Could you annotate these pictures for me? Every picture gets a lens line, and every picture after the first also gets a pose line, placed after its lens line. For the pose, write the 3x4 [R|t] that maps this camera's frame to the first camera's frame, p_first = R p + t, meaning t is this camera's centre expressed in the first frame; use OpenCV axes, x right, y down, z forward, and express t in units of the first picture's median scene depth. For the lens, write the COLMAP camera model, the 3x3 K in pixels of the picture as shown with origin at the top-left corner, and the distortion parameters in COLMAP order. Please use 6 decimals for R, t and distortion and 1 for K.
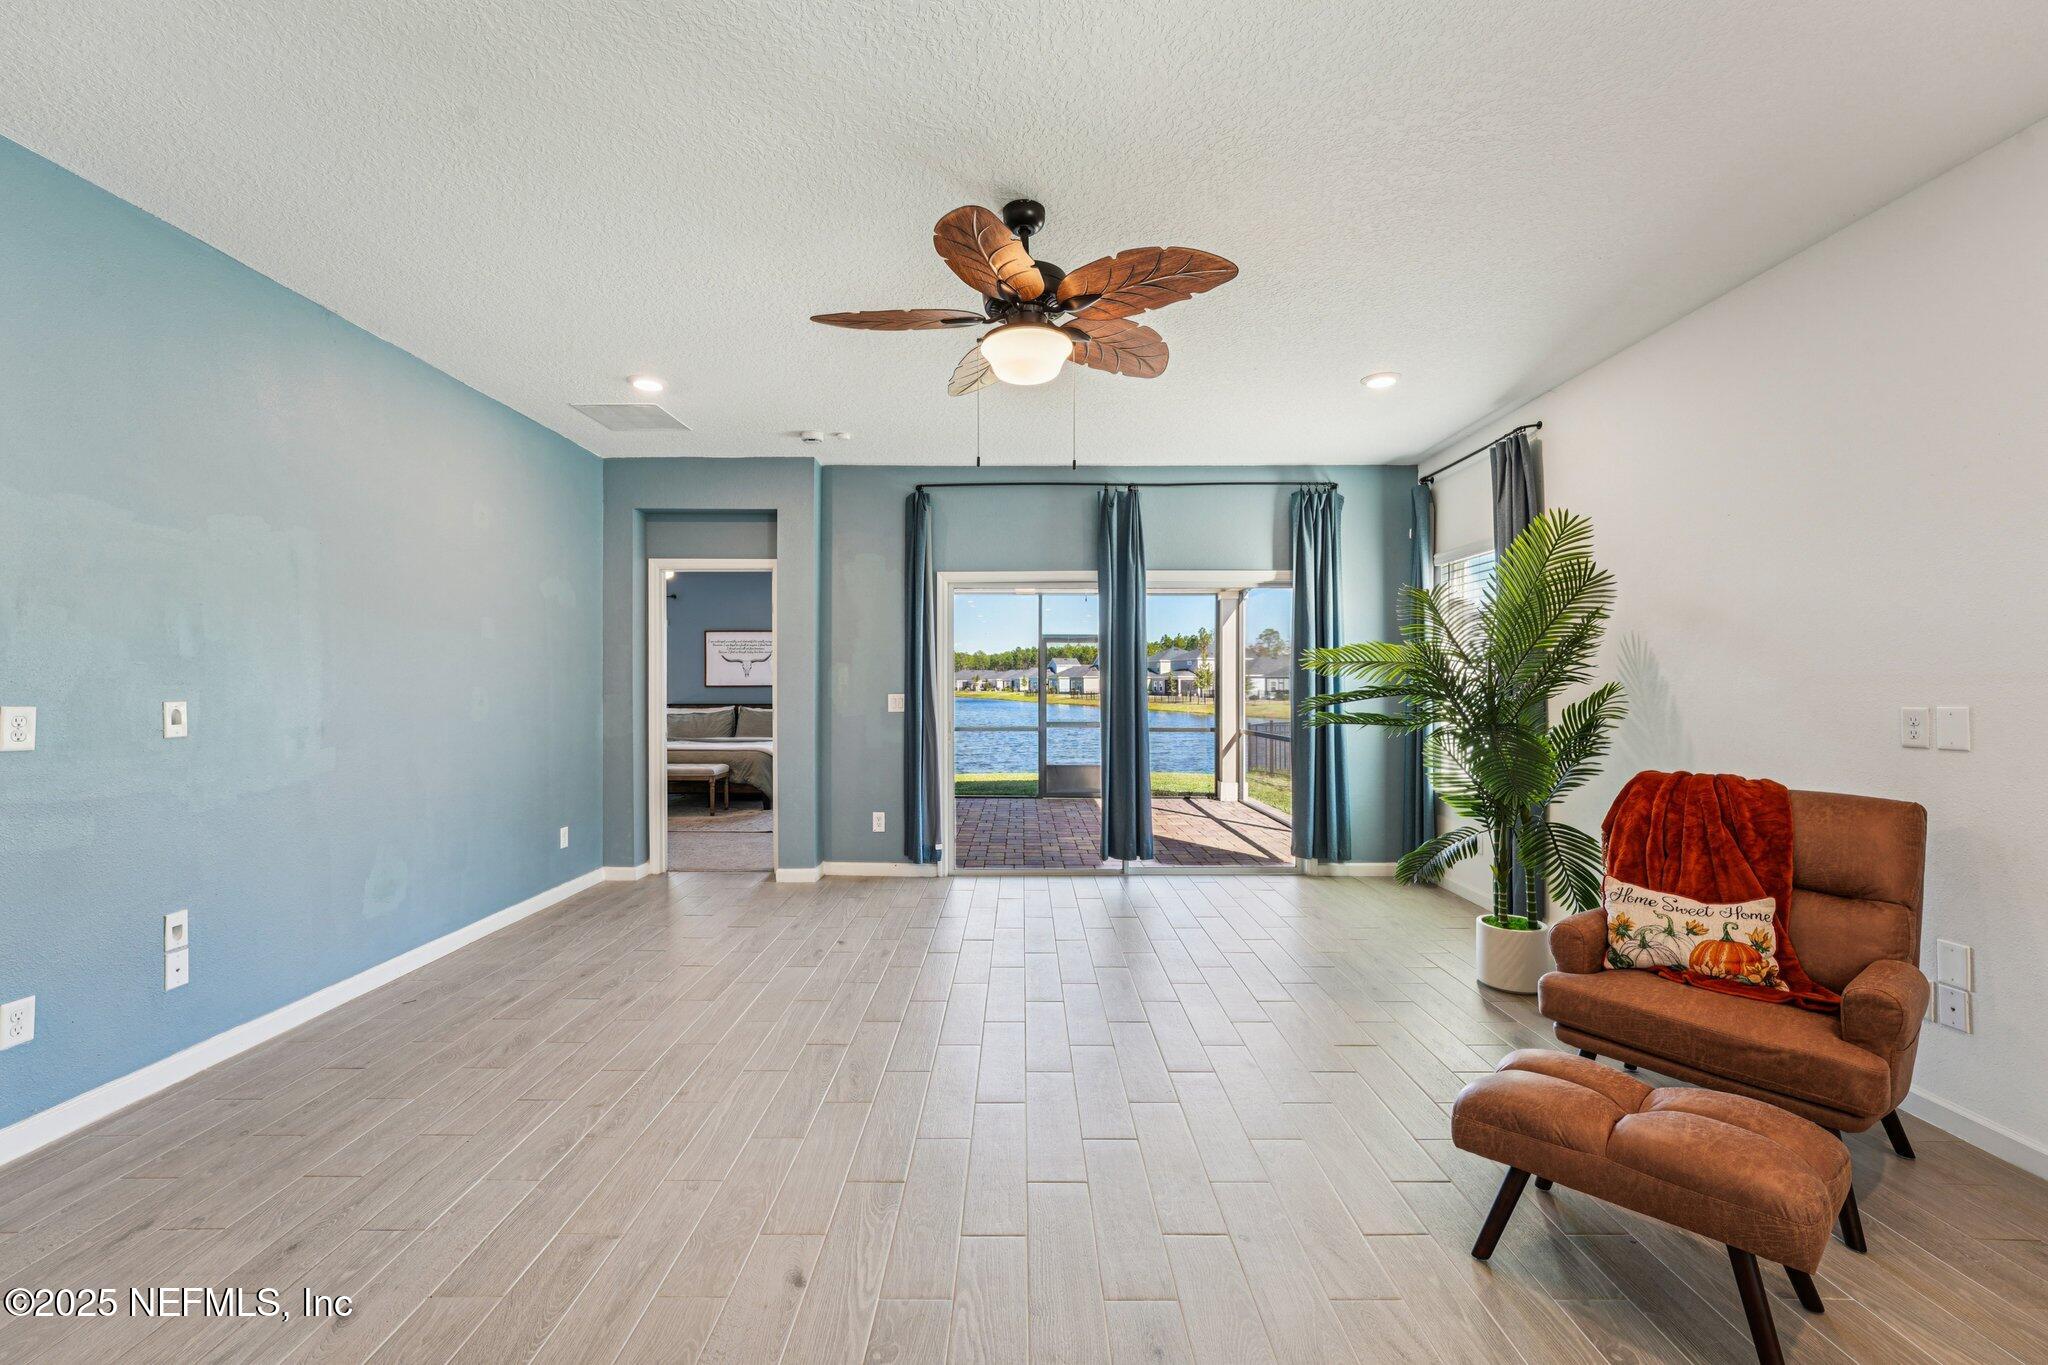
lens RADIAL K [[825.7, 0, 1024.0], [0, 825.7, 682.5], [0, 0, 1]] dist [0.000967, 0.000369]
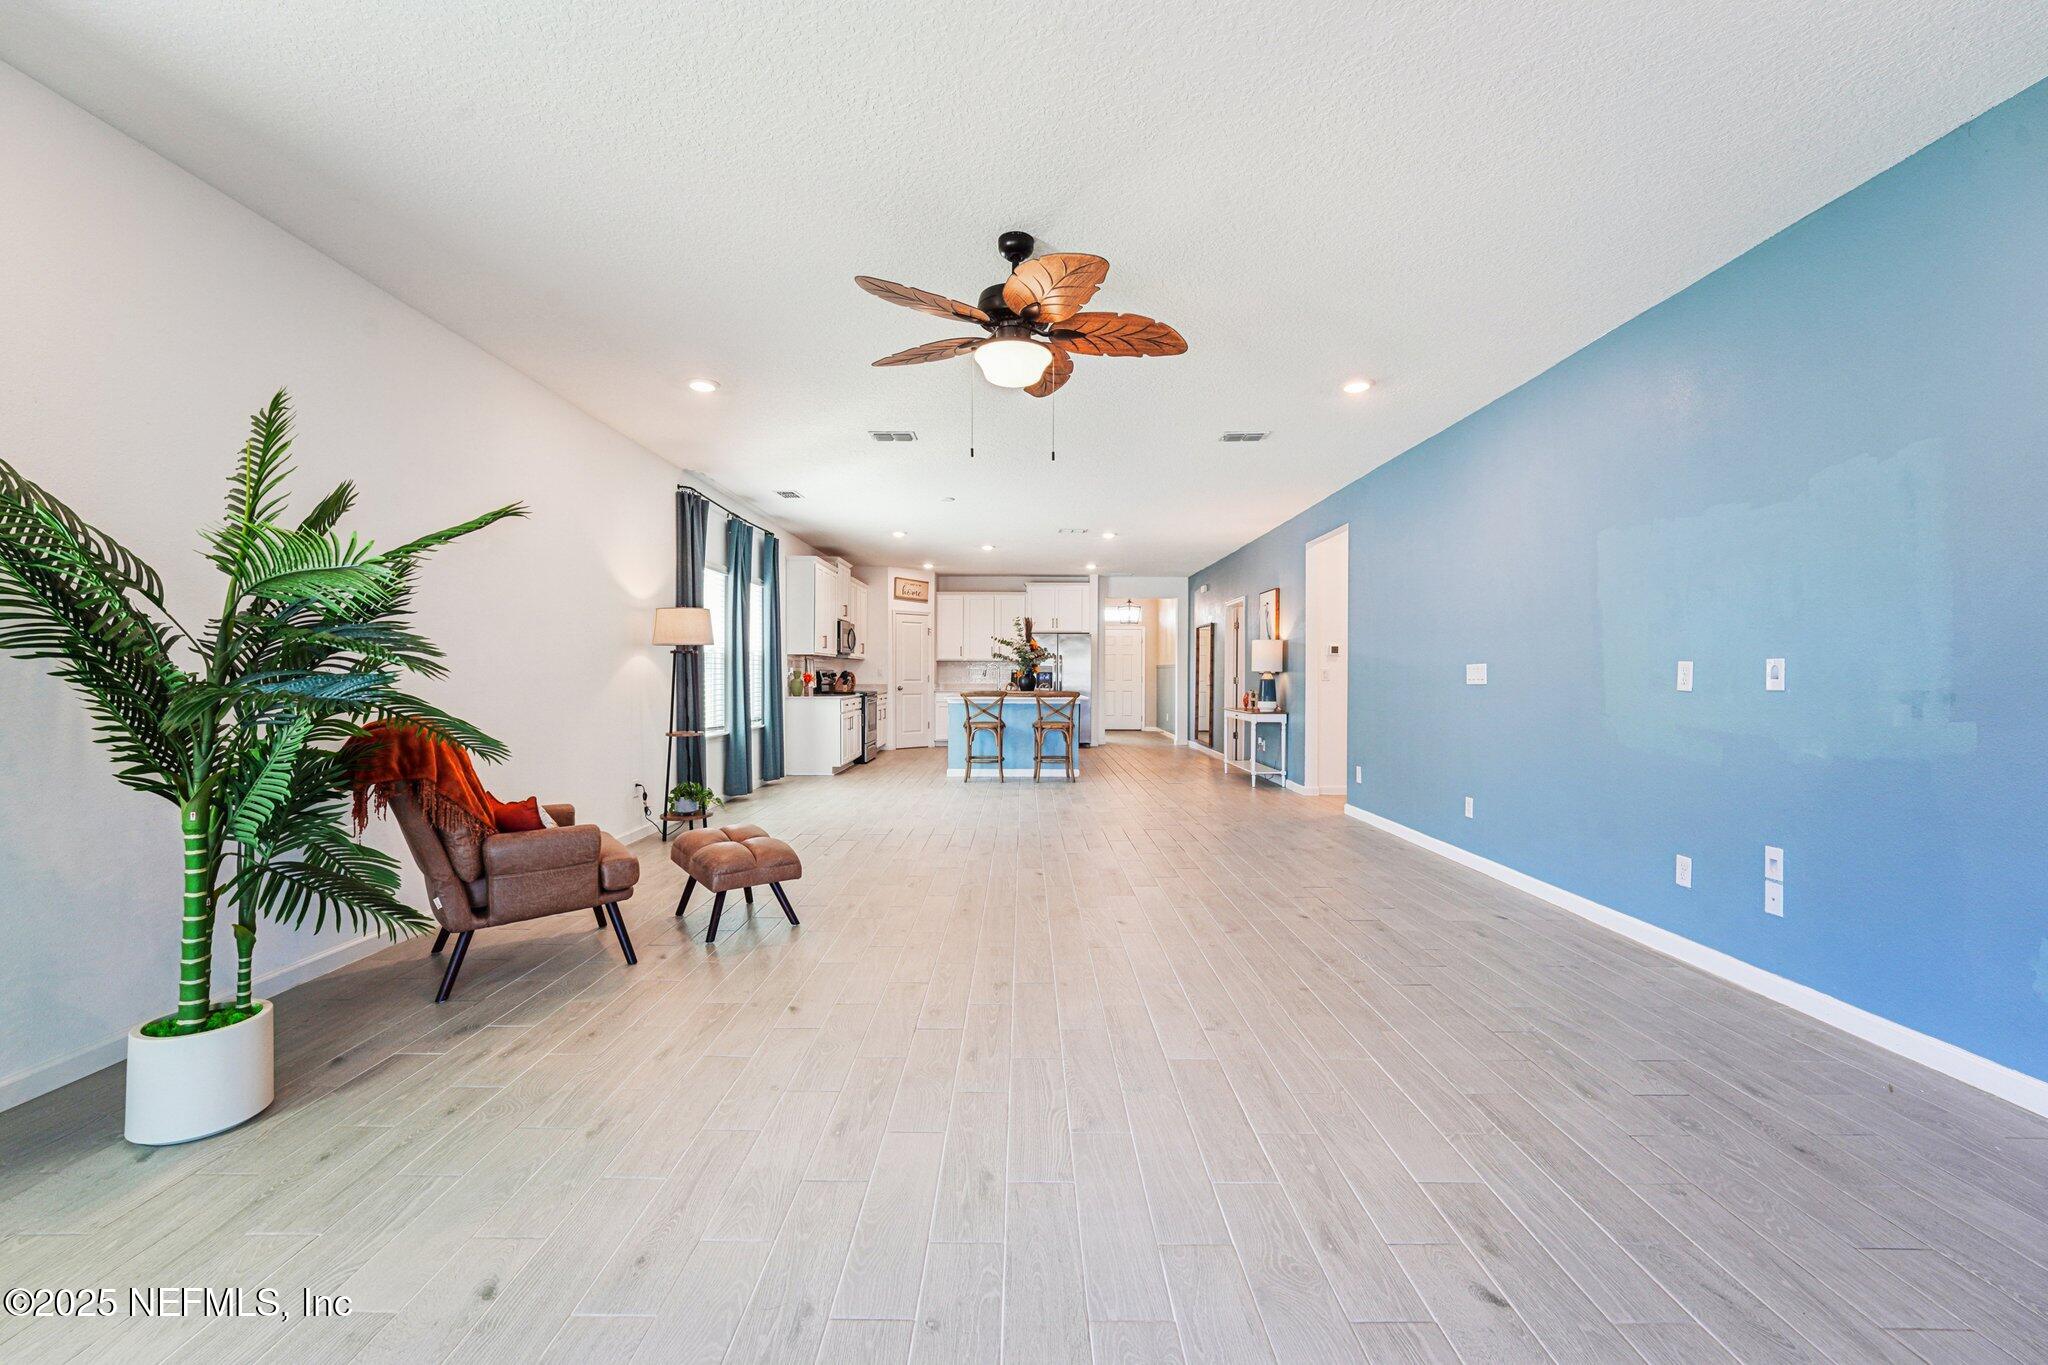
lens RADIAL K [[825.7, 0, 1024.0], [0, 825.7, 682.5], [0, 0, 1]] dist [0.000967, 0.000369]
pose [[-0.999990, -0.002124, 0.004011, -0.010978], [-0.002101, 0.999981, 0.005747, 0.037671], [-0.004023, 0.005738, -0.999975, 1.586793]]
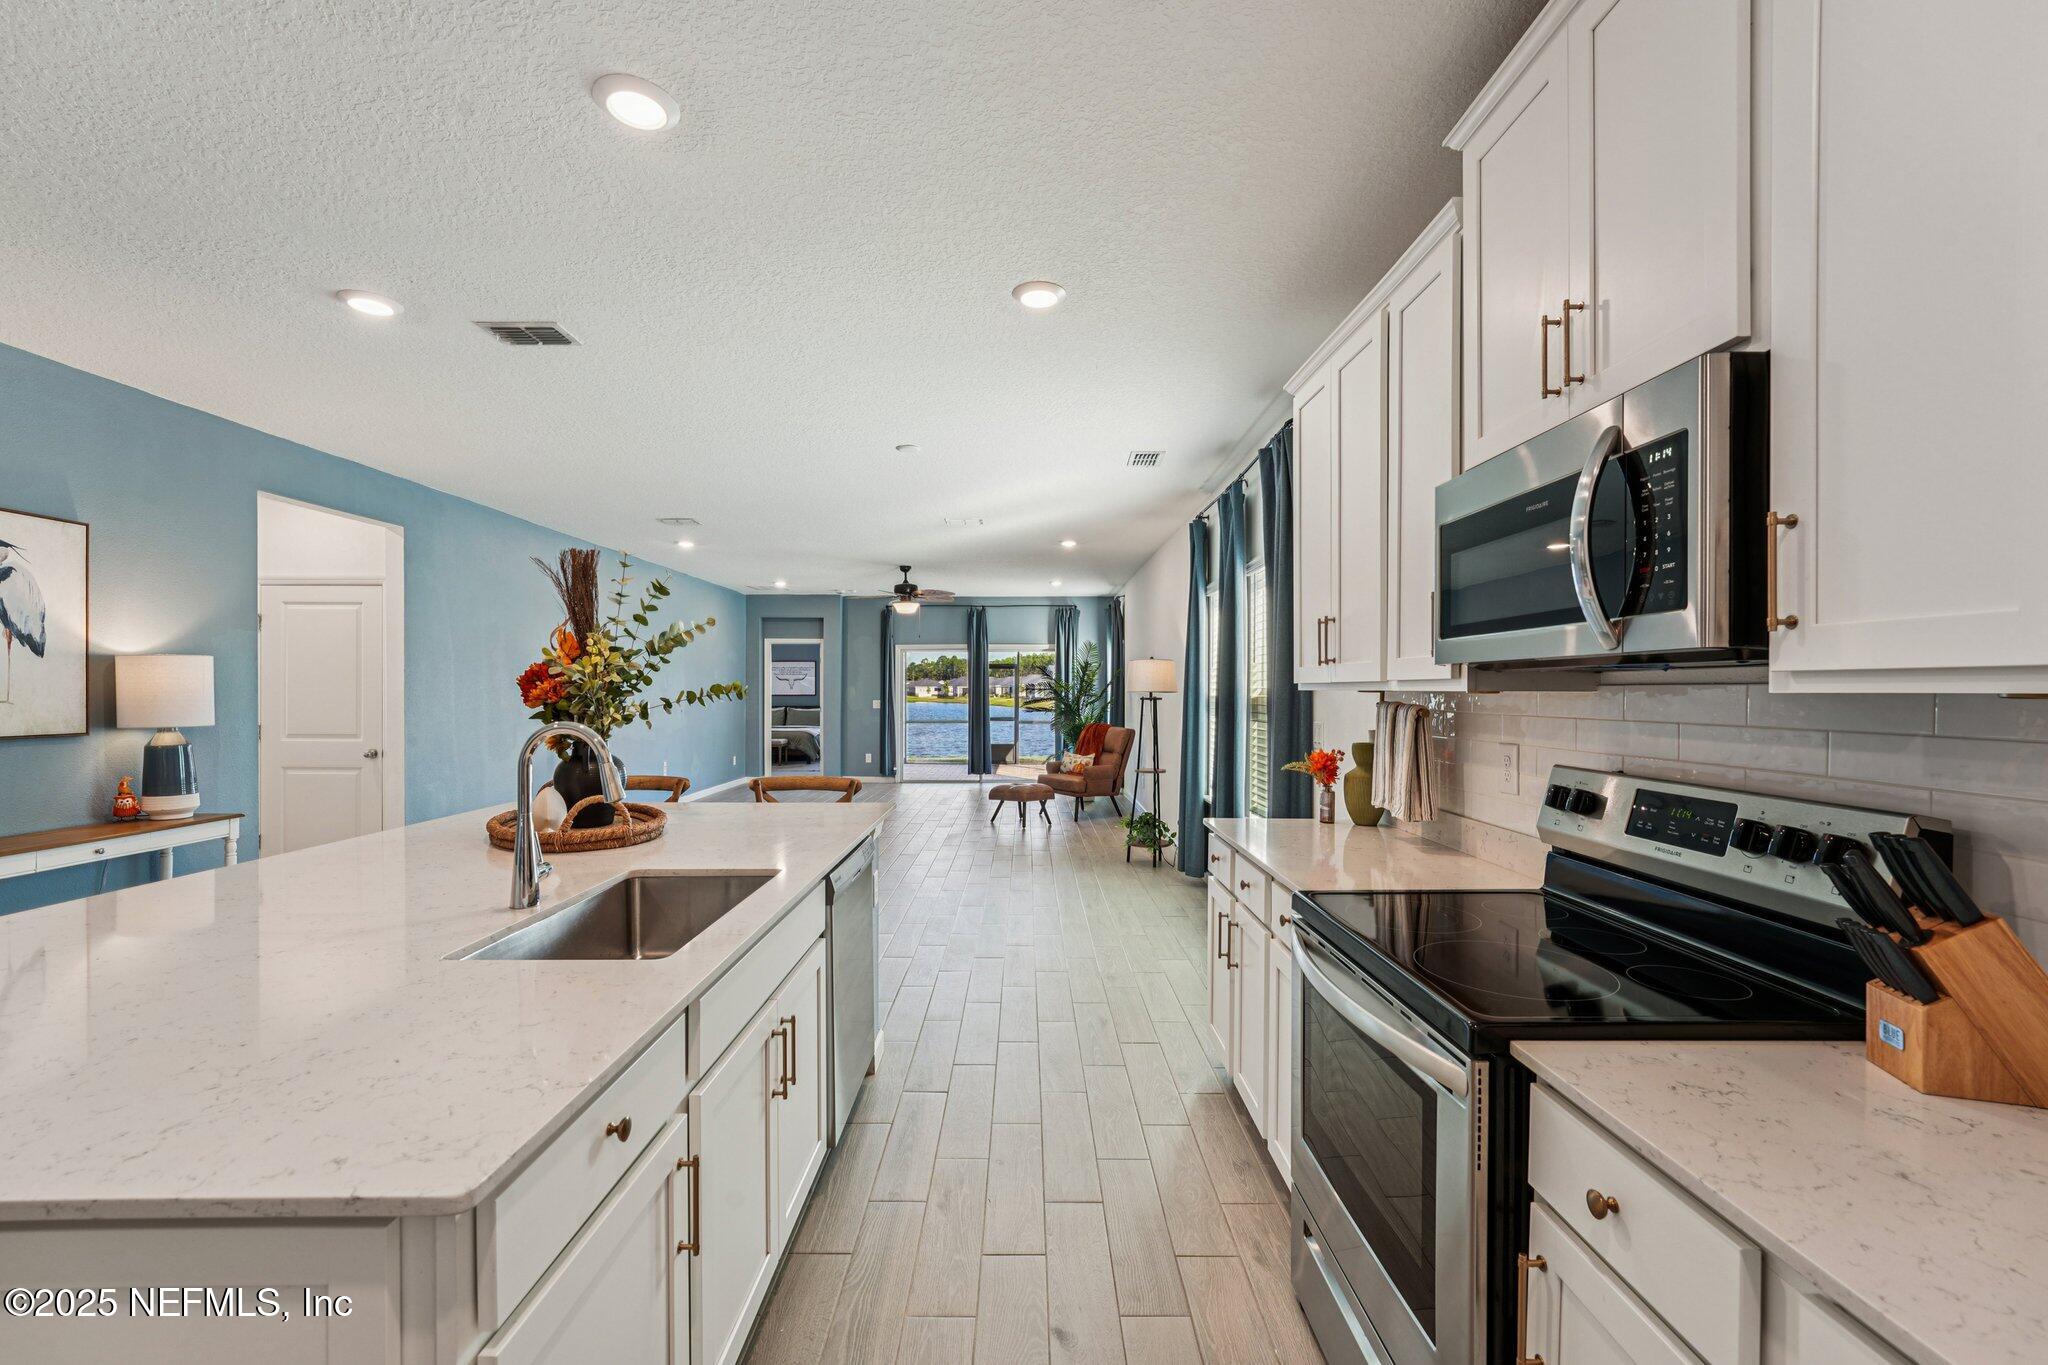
lens RADIAL K [[825.7, 0, 1024.0], [0, 825.7, 682.5], [0, 0, 1]] dist [0.000967, 0.000369]
pose [[0.999997, 0.001453, -0.002132, 0.339113], [-0.001468, 0.999973, -0.007265, -0.024441], [0.002122, 0.007268, 0.999971, -1.674724]]
